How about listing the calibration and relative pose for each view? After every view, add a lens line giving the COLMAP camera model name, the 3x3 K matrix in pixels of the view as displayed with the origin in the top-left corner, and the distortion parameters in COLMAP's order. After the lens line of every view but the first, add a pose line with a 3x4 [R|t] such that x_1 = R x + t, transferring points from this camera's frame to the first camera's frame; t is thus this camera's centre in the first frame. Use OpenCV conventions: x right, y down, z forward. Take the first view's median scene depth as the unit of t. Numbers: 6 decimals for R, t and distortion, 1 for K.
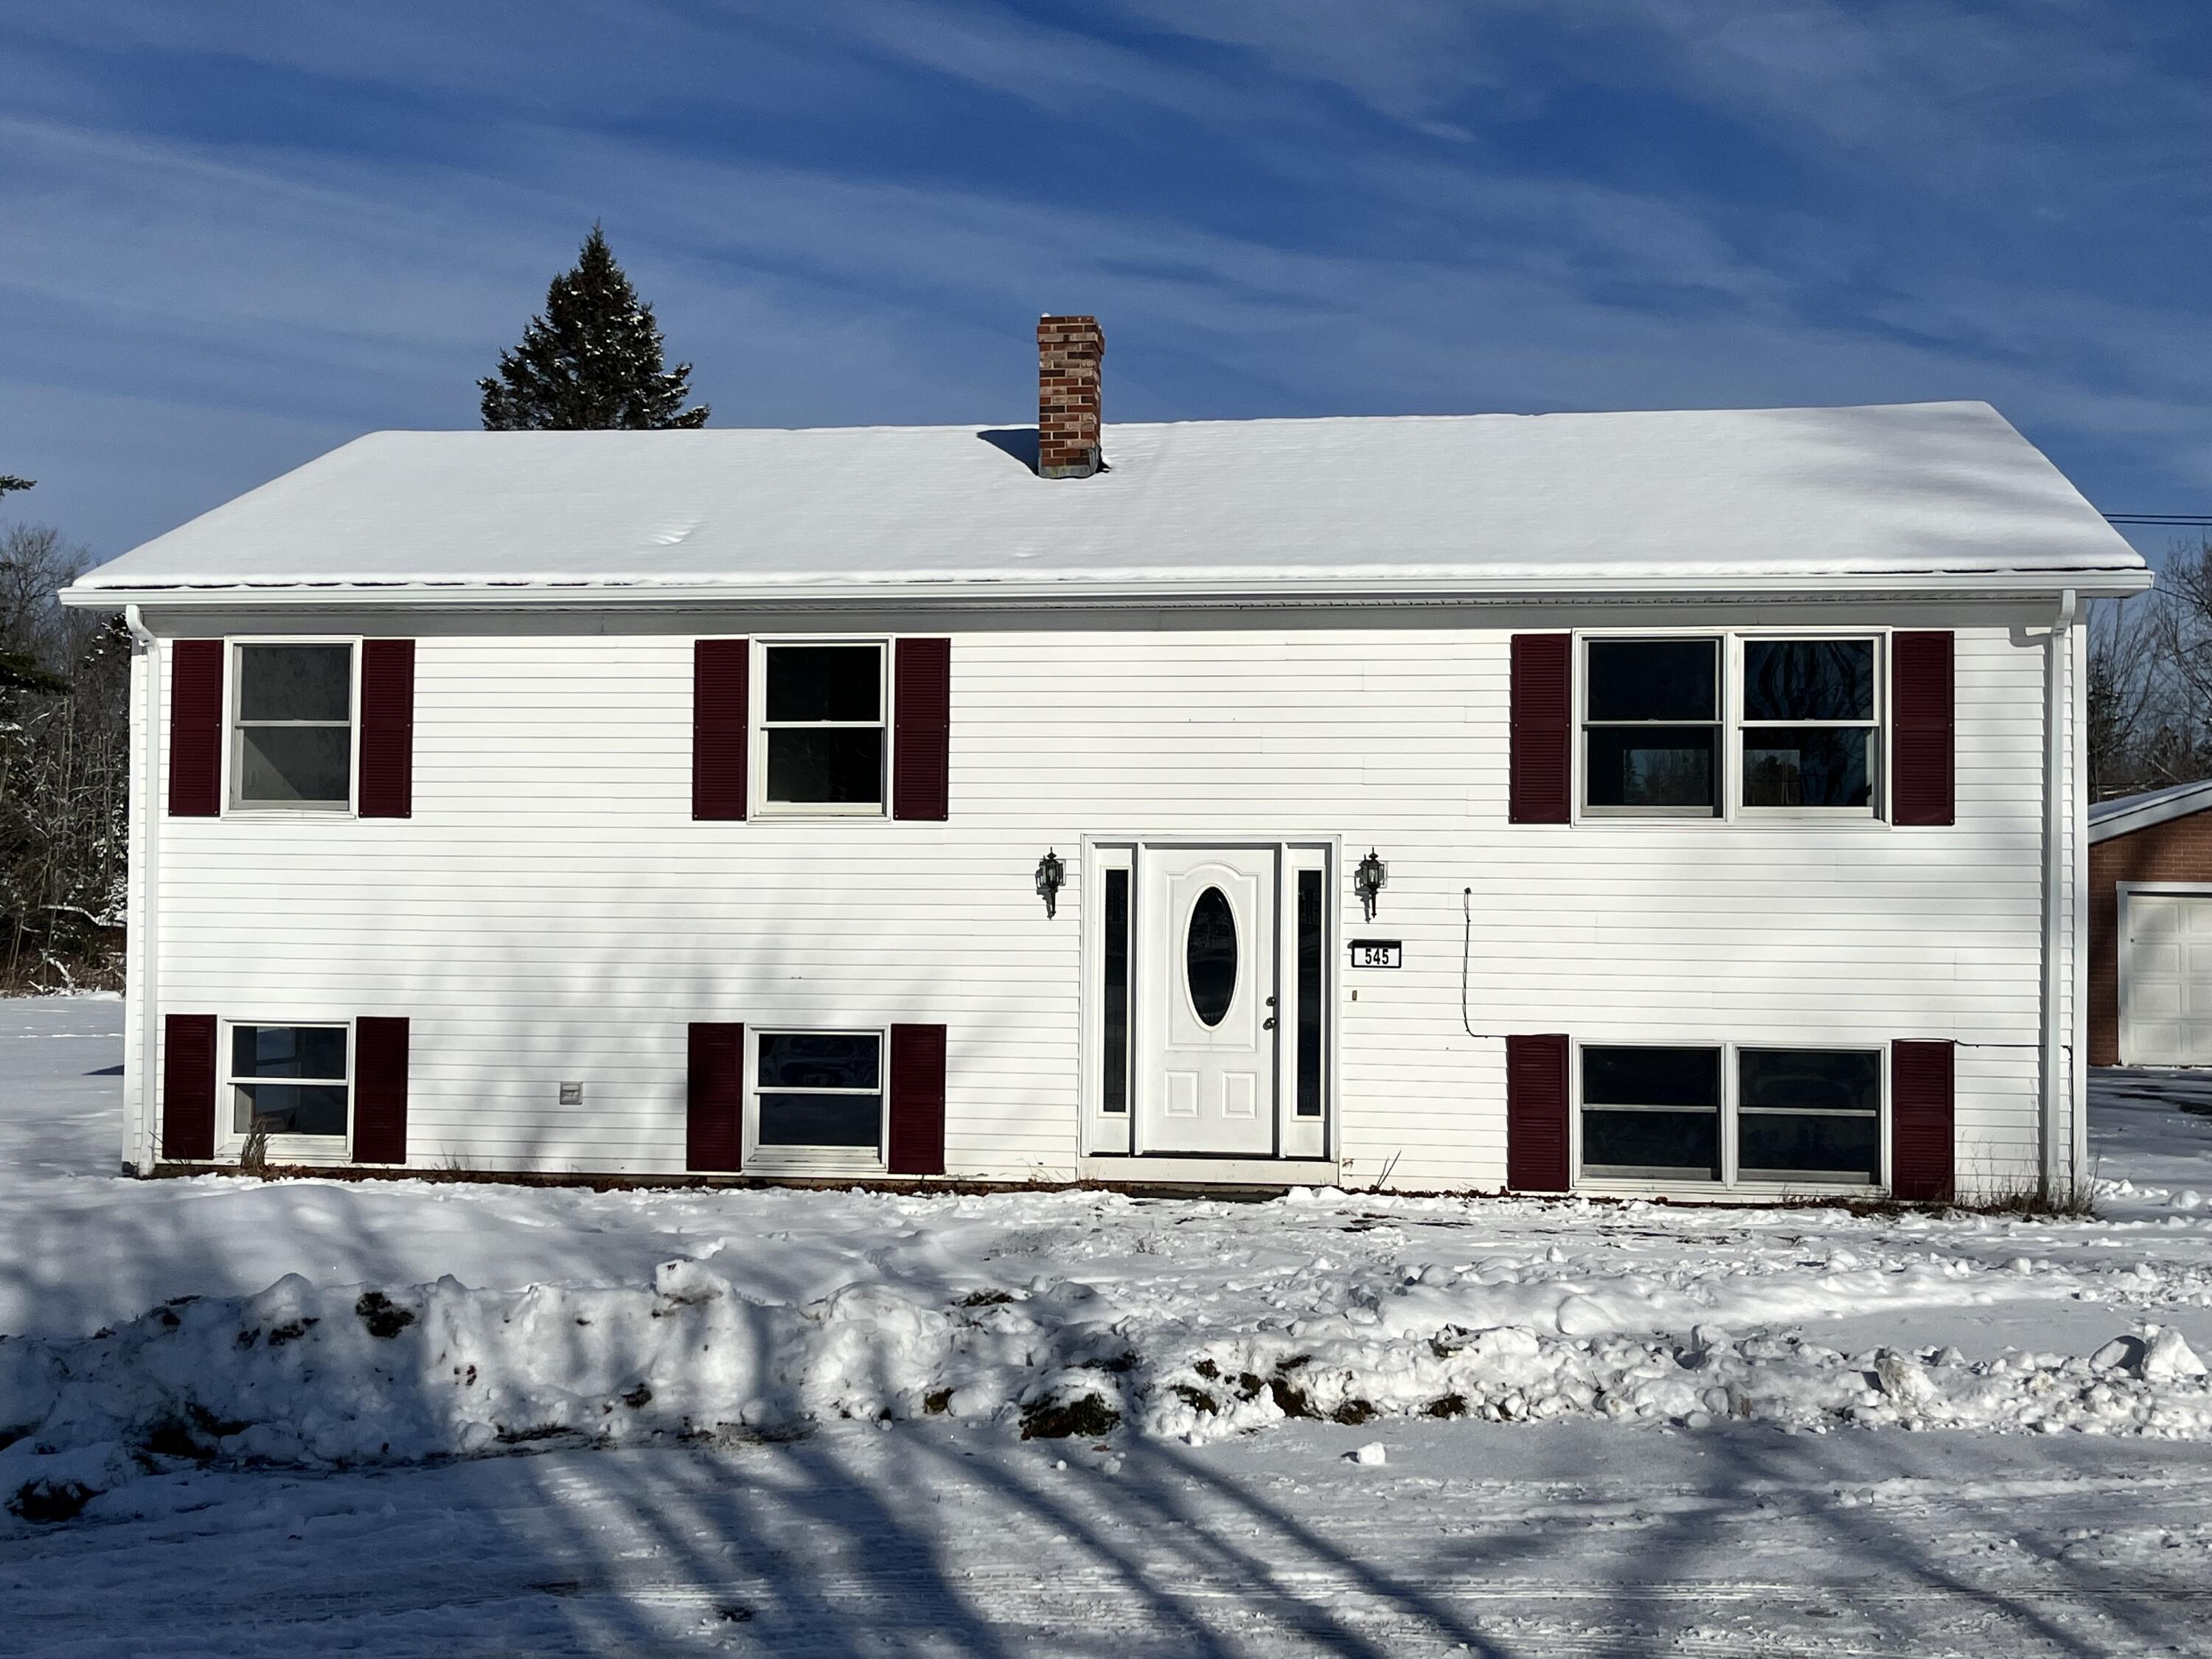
lens RADIAL K [[2448.8, 0, 1122.0], [0, 2448.8, 829.2], [0, 0, 1]] dist [0.107279, -0.260073]
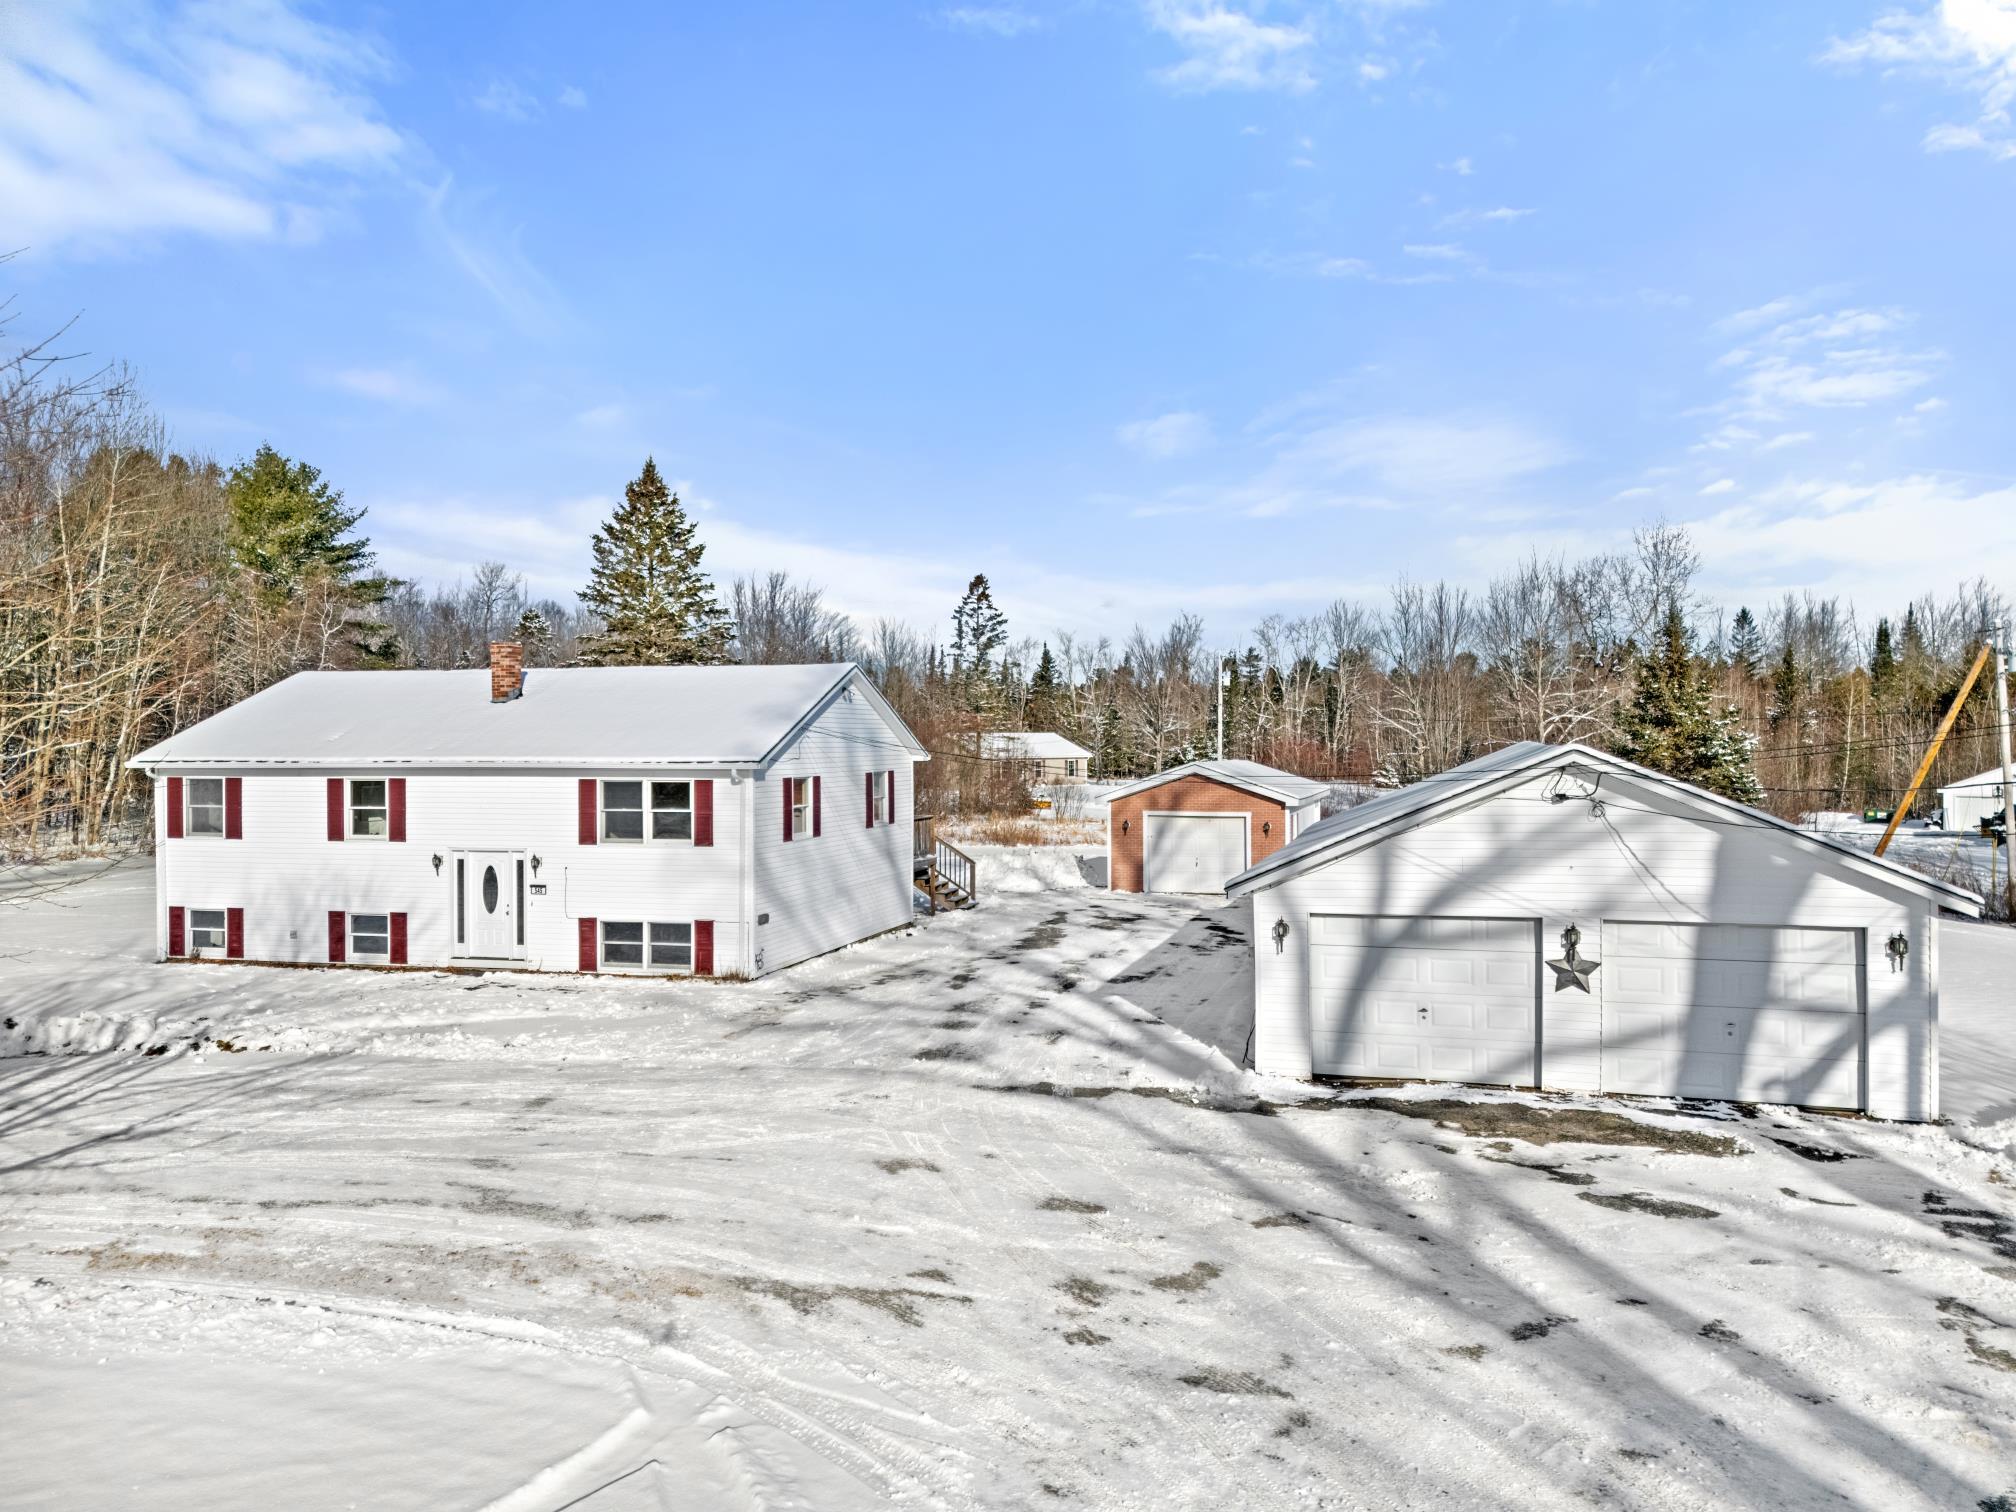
lens RADIAL K [[1488.2, 0, 1024.2], [0, 1488.2, 752.8], [0, 0, 1]] dist [0.112040, -0.136862]
pose [[0.990787, -0.011788, -0.134916, 0.937052], [0.017951, 0.998846, 0.044553, -0.183355], [0.134235, -0.046564, 0.989855, -0.691495]]
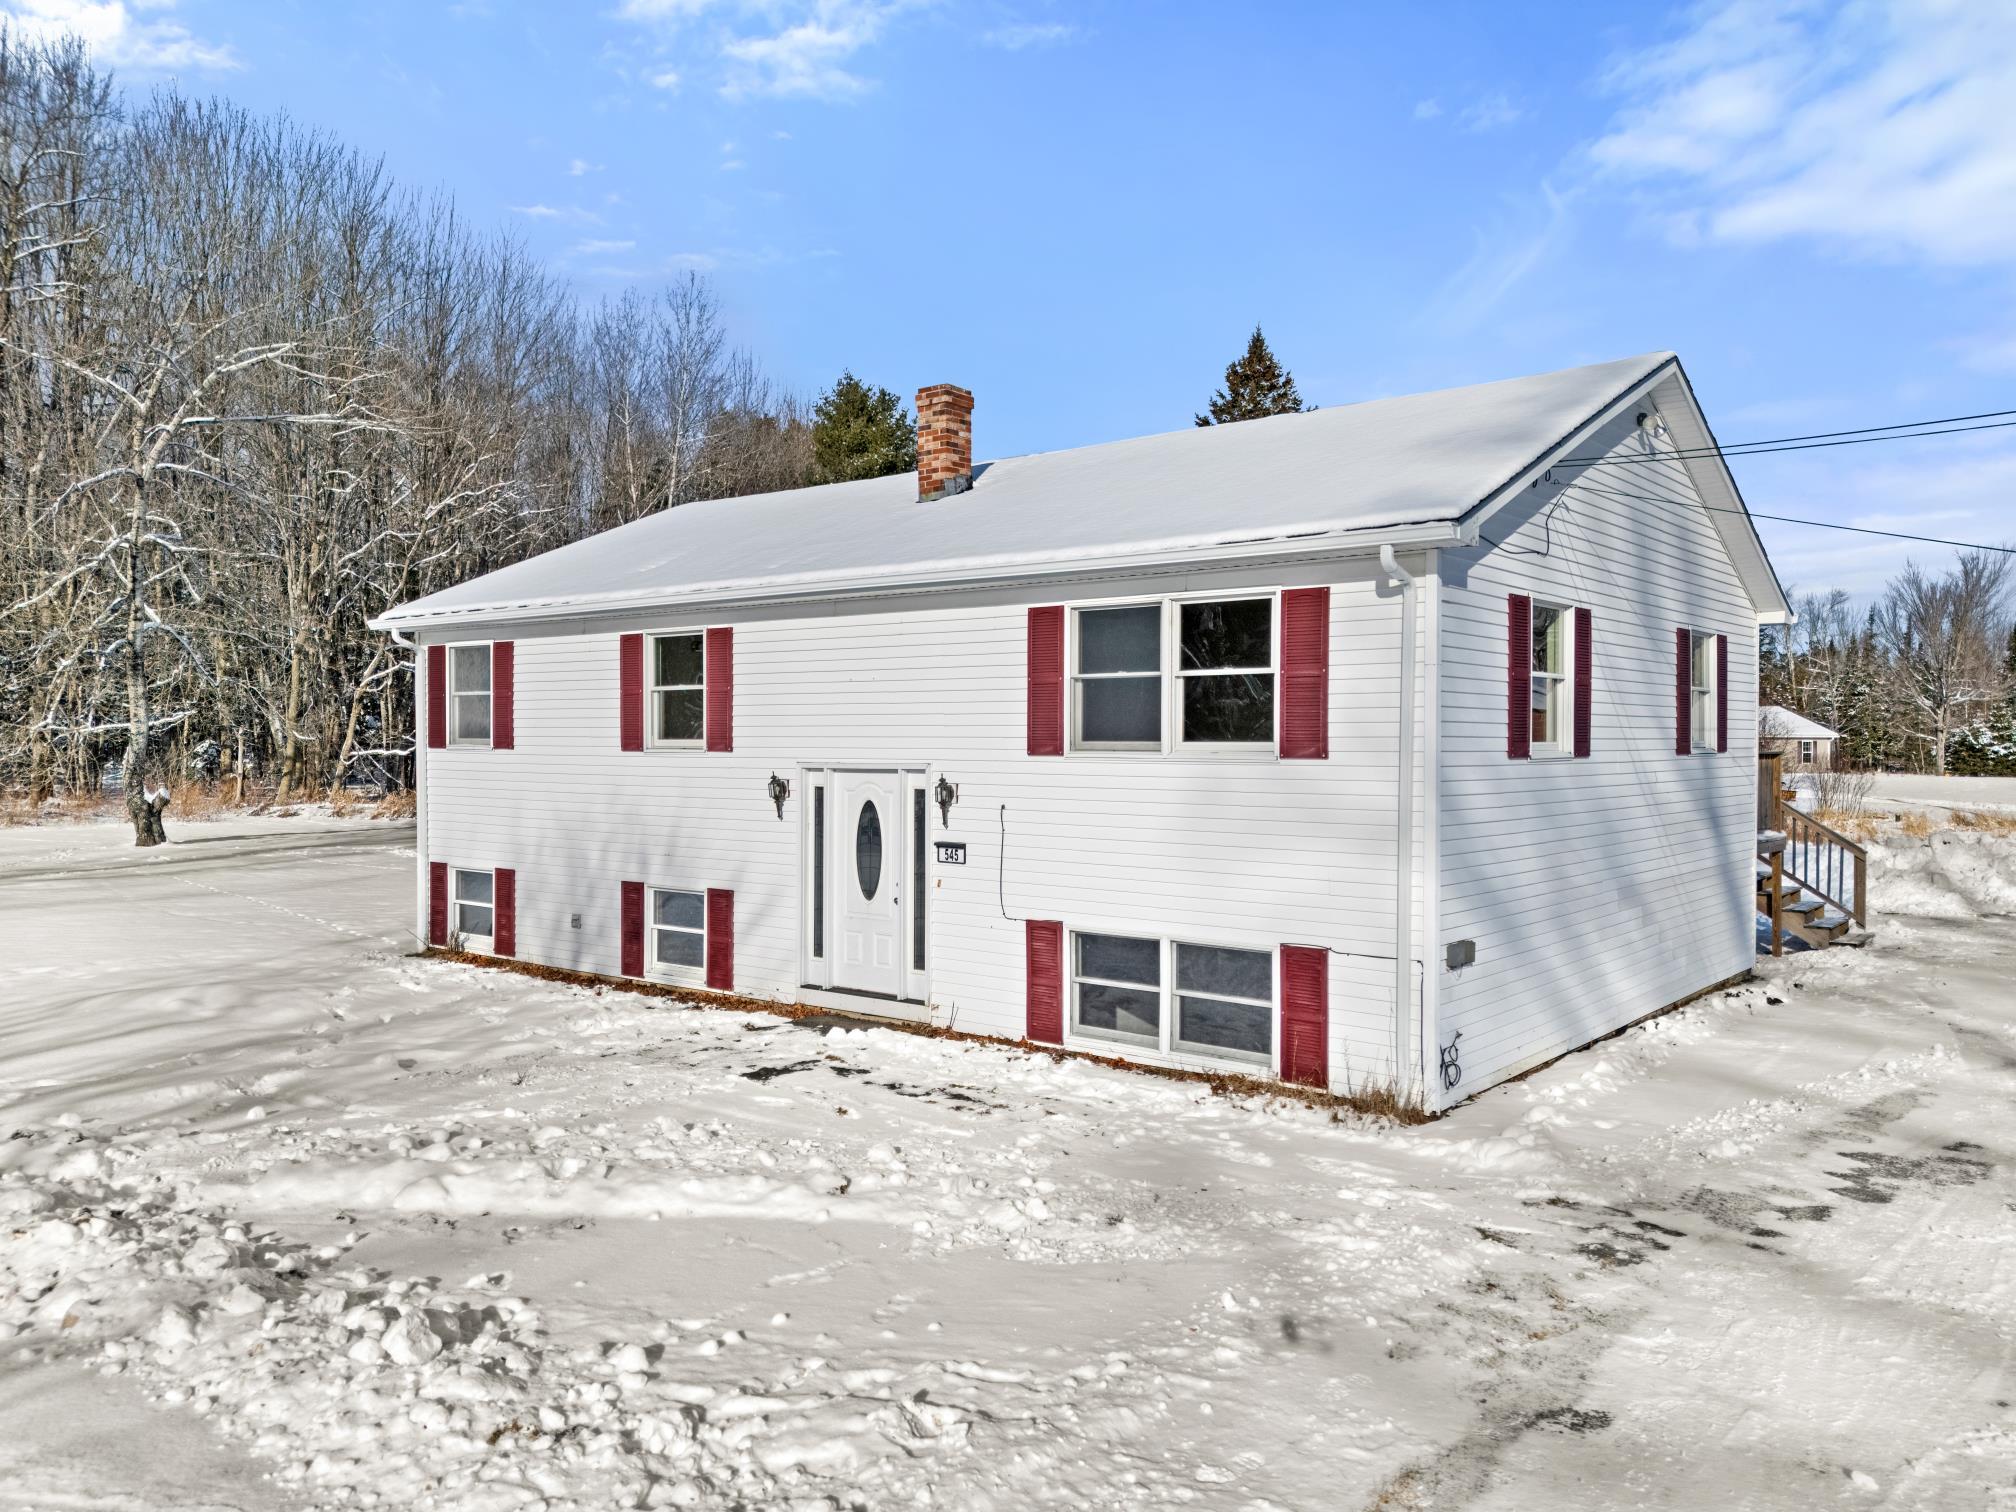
lens RADIAL K [[1488.2, 0, 1024.2], [0, 1488.2, 752.8], [0, 0, 1]] dist [0.112040, -0.136862]
pose [[0.857237, -0.002320, -0.514916, 0.569332], [0.023533, 0.999122, 0.034676, -0.031186], [0.514383, -0.041843, 0.856539, 0.337417]]
